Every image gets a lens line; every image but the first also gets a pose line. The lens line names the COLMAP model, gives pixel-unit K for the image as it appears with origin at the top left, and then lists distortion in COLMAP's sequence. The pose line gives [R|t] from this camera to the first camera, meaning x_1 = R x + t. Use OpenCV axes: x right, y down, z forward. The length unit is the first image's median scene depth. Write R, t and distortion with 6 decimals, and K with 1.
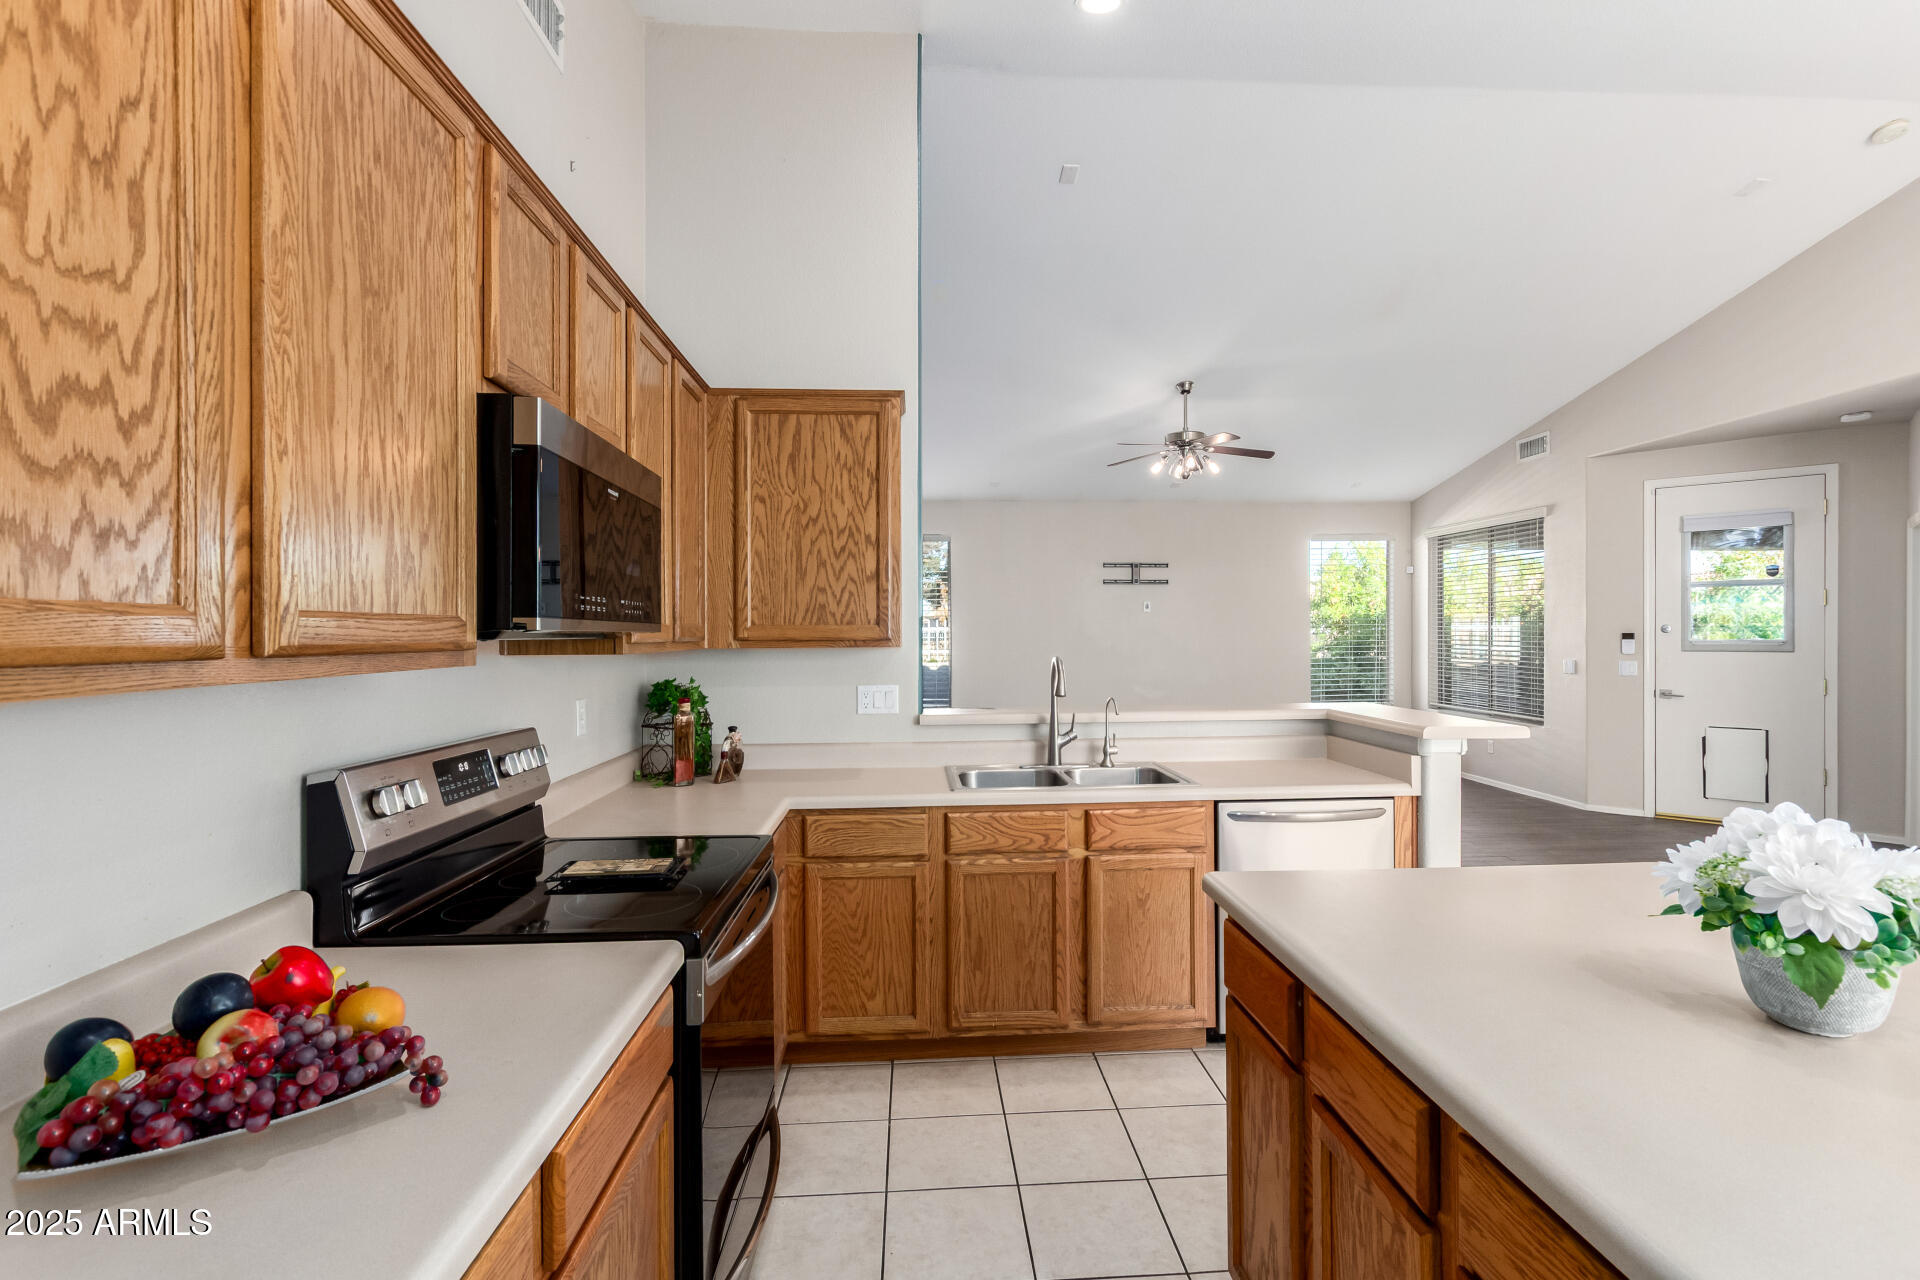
lens RADIAL K [[886.5, 0, 966.1], [0, 886.5, 634.7], [0, 0, 1]] dist [0.006064, -0.003589]
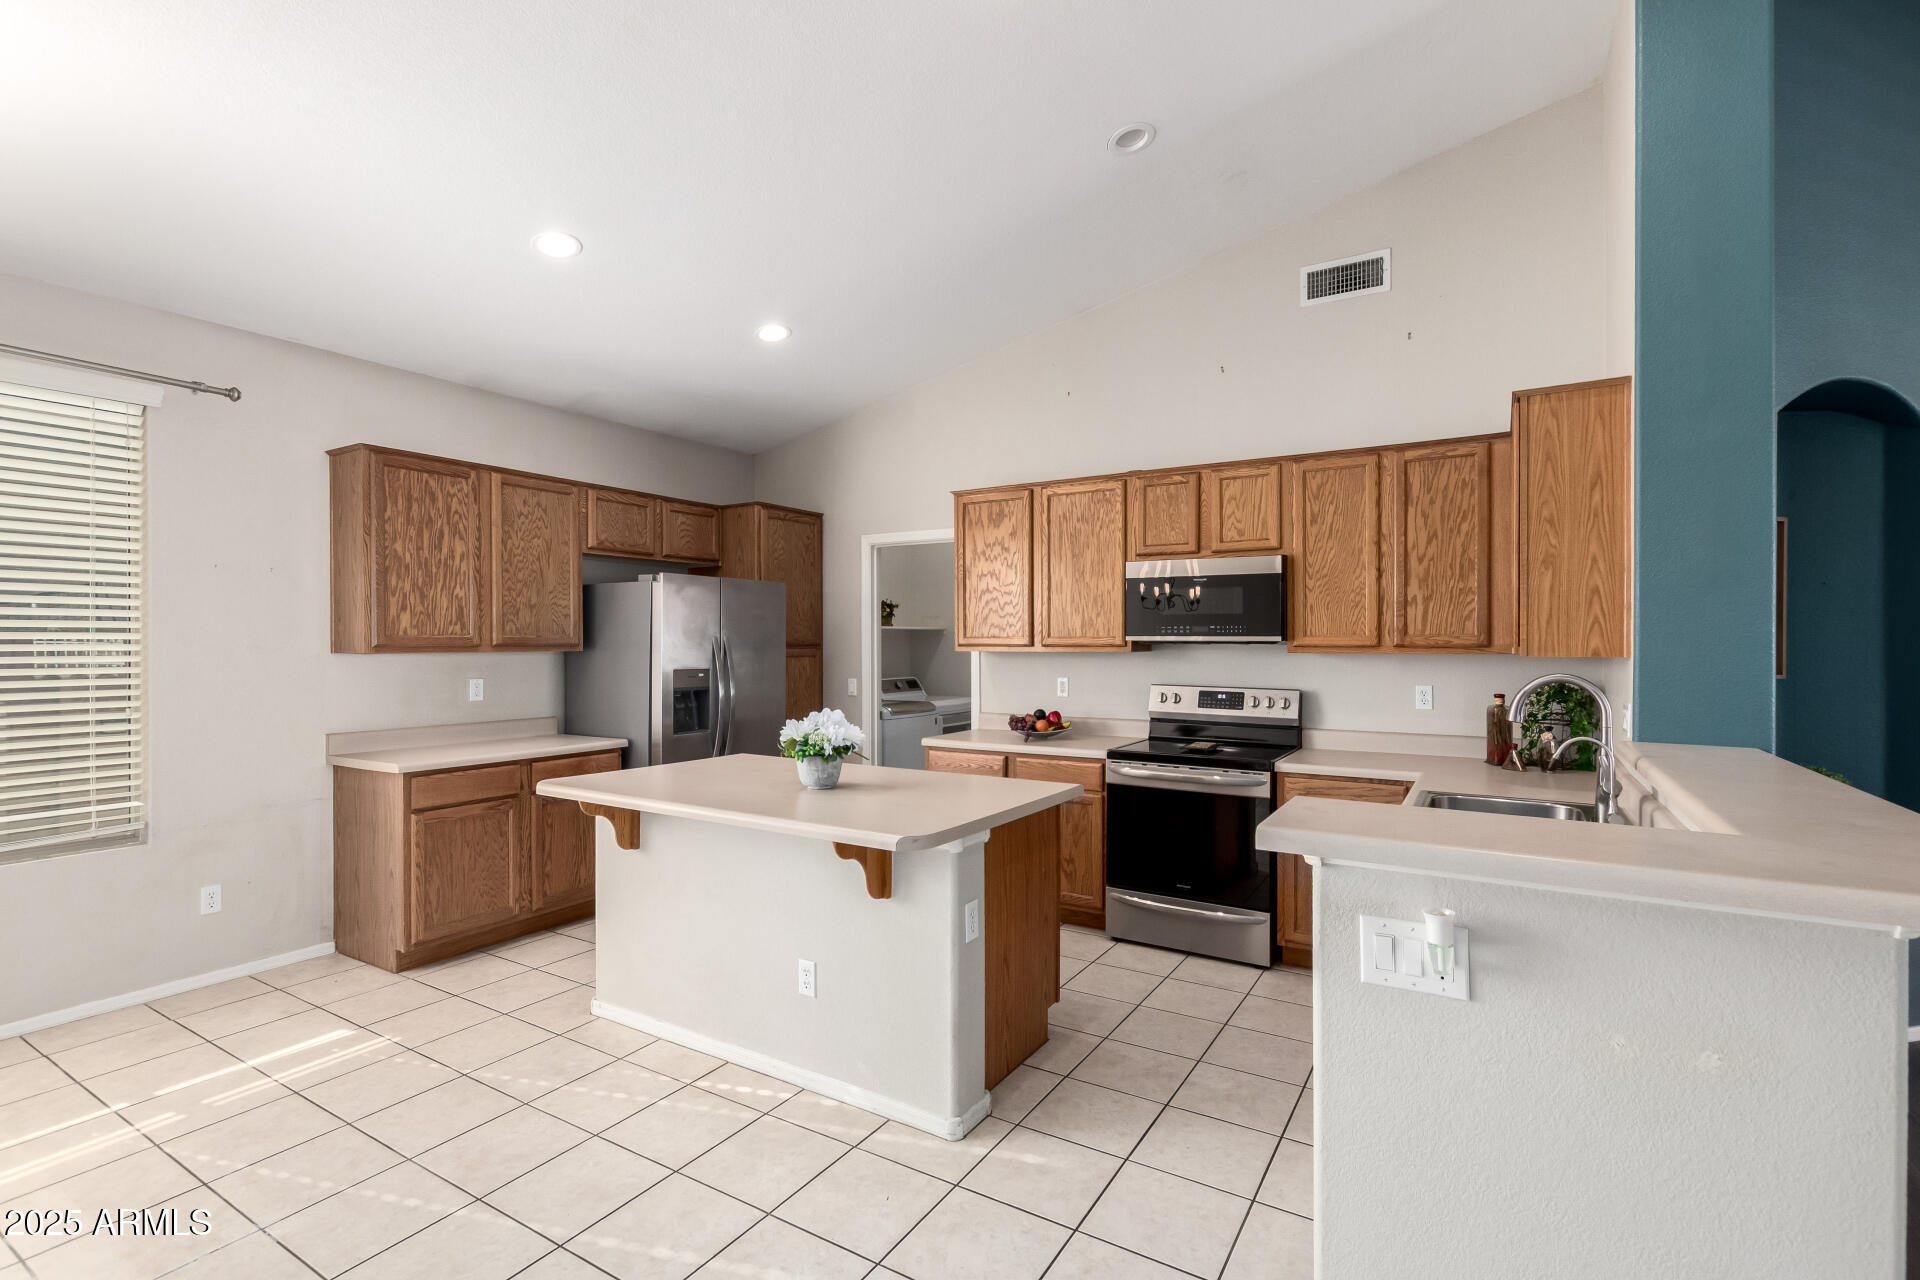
lens RADIAL K [[886.5, 0, 970.3], [0, 886.5, 641.6], [0, 0, 1]] dist [0.006064, -0.003589]
pose [[-0.569263, 0.005363, -0.822138, 1.067049], [0.001608, 0.999984, 0.005410, -0.008665], [0.822154, 0.001758, -0.569262, 1.070203]]
